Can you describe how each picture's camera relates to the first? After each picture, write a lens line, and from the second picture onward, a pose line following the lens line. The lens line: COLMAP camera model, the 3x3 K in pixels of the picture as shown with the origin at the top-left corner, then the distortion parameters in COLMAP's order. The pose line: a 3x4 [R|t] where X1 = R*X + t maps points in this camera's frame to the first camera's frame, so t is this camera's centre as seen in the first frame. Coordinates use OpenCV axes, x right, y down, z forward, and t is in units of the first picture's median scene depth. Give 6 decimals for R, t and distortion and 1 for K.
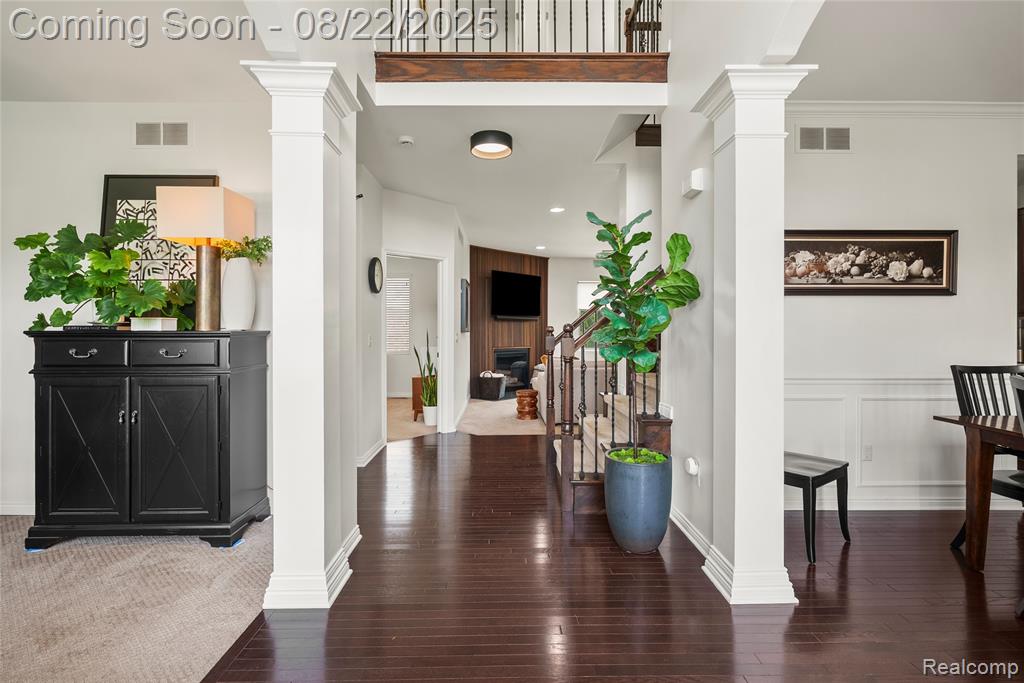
lens RADIAL K [[464.4, 0, 507.7], [0, 464.4, 331.2], [0, 0, 1]] dist [-0.010133, 0.004765]
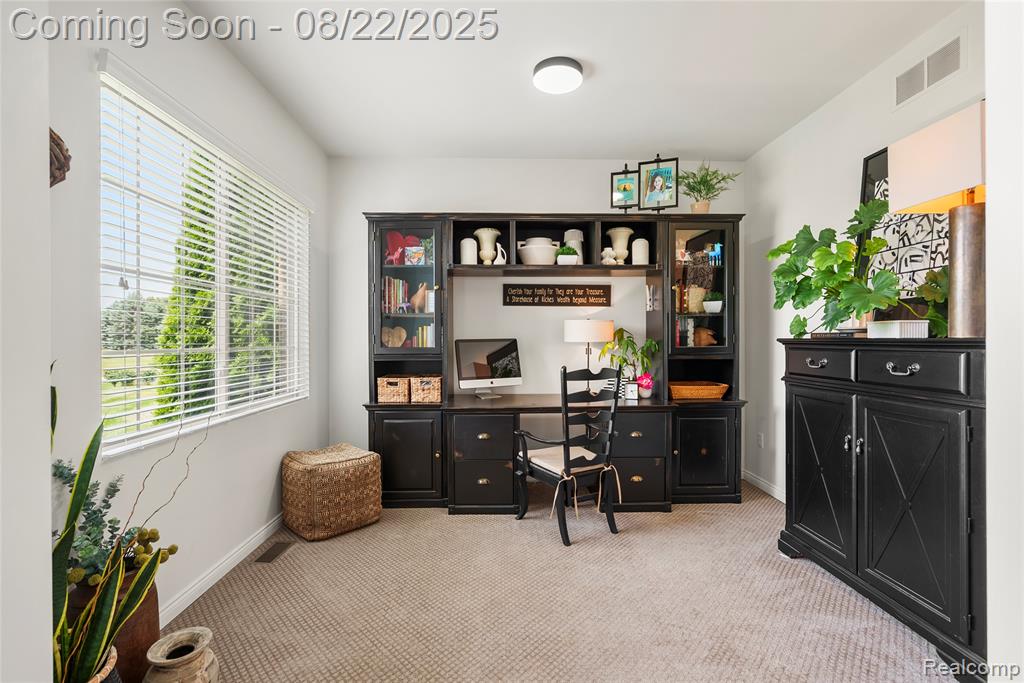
lens RADIAL K [[464.4, 0, 513.2], [0, 464.4, 342.6], [0, 0, 1]] dist [-0.010133, 0.004765]
pose [[0.027523, 0.005955, -0.999603, -0.023628], [-0.001420, 0.999981, 0.005919, 0.002669], [0.999620, 0.001256, 0.027531, 0.343642]]
